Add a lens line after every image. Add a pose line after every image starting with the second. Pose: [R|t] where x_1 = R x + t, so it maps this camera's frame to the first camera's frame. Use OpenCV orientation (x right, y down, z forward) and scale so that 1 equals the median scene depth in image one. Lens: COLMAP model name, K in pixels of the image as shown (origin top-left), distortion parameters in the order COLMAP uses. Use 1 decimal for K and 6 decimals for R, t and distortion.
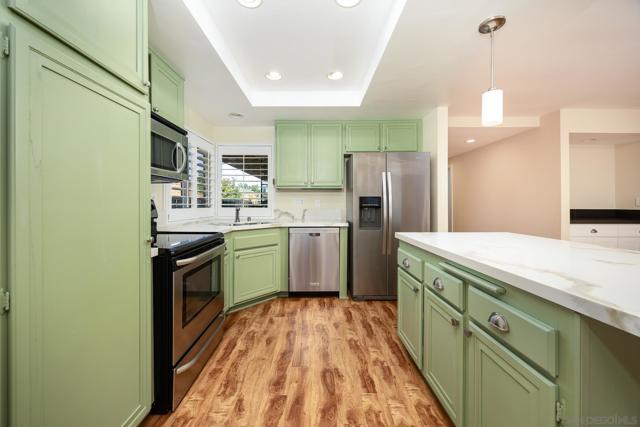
lens RADIAL K [[247.4, 0, 318.5], [0, 247.4, 204.9], [0, 0, 1]] dist [0.000132, -0.000298]
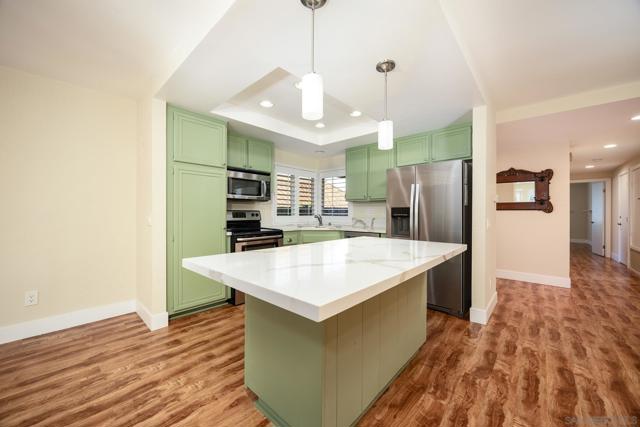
lens RADIAL K [[247.4, 0, 317.0], [0, 247.4, 212.0], [0, 0, 1]] dist [0.000132, -0.000298]
pose [[0.729961, 0.002349, -0.683485, 0.678626], [-0.009311, 0.999935, -0.006509, -0.001759], [0.683425, 0.011115, 0.729936, -0.063982]]
